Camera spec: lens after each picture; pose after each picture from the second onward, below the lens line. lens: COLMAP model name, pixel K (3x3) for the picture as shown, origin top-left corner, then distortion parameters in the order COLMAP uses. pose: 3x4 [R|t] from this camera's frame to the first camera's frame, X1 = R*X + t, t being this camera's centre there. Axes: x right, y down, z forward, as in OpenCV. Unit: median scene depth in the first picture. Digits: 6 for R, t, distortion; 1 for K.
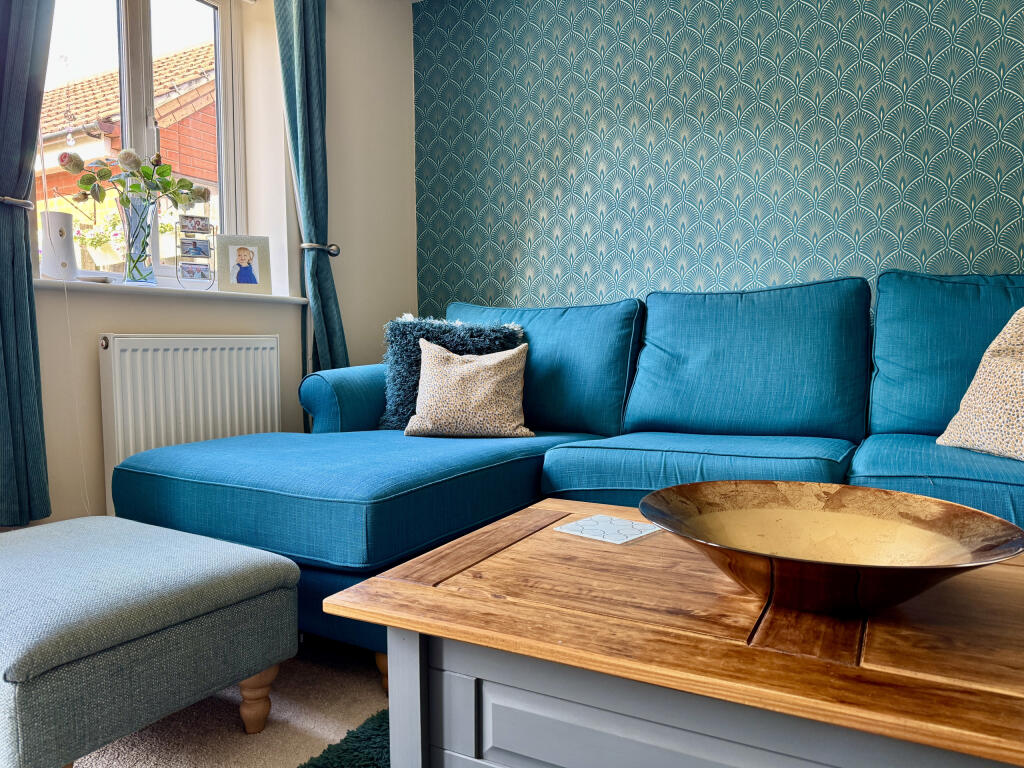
lens RADIAL K [[693.6, 0, 512.0], [0, 693.6, 384.0], [0, 0, 1]] dist [0.082952, -0.110735]
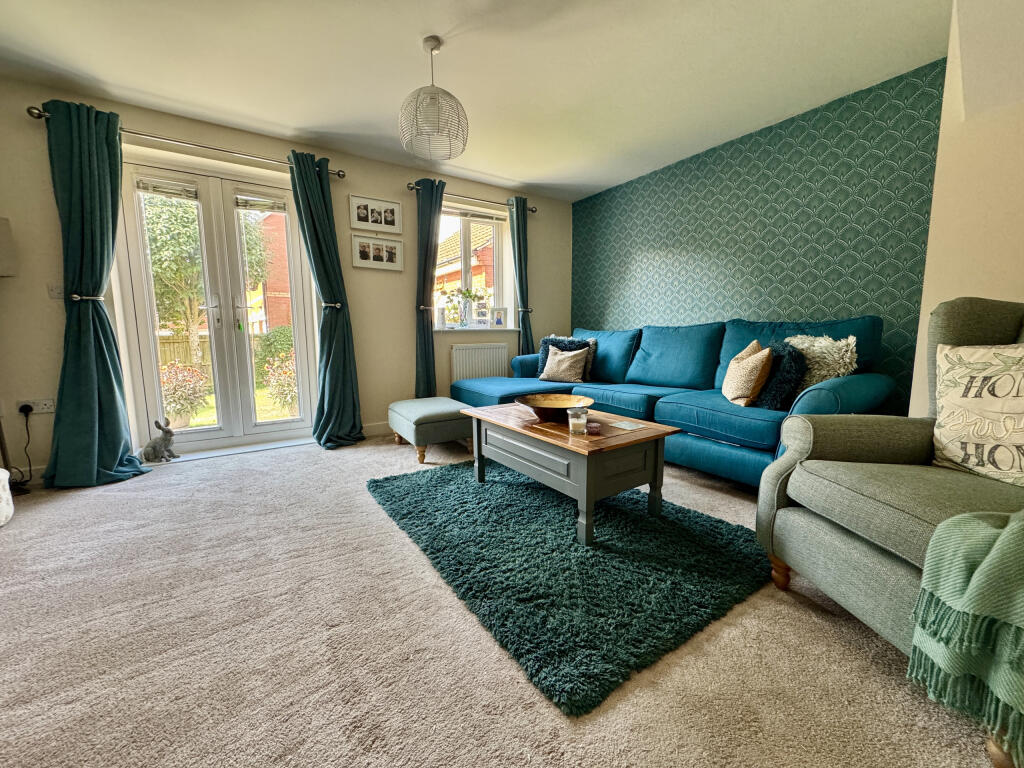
lens RADIAL K [[411.7, 0, 512.0], [0, 411.7, 384.0], [0, 0, 1]] dist [-0.000668, 0.000054]
pose [[0.873499, 0.056159, -0.483576, 0.520538], [-0.022443, 0.996913, 0.075235, -0.031303], [0.486308, -0.054865, 0.872063, -0.477516]]
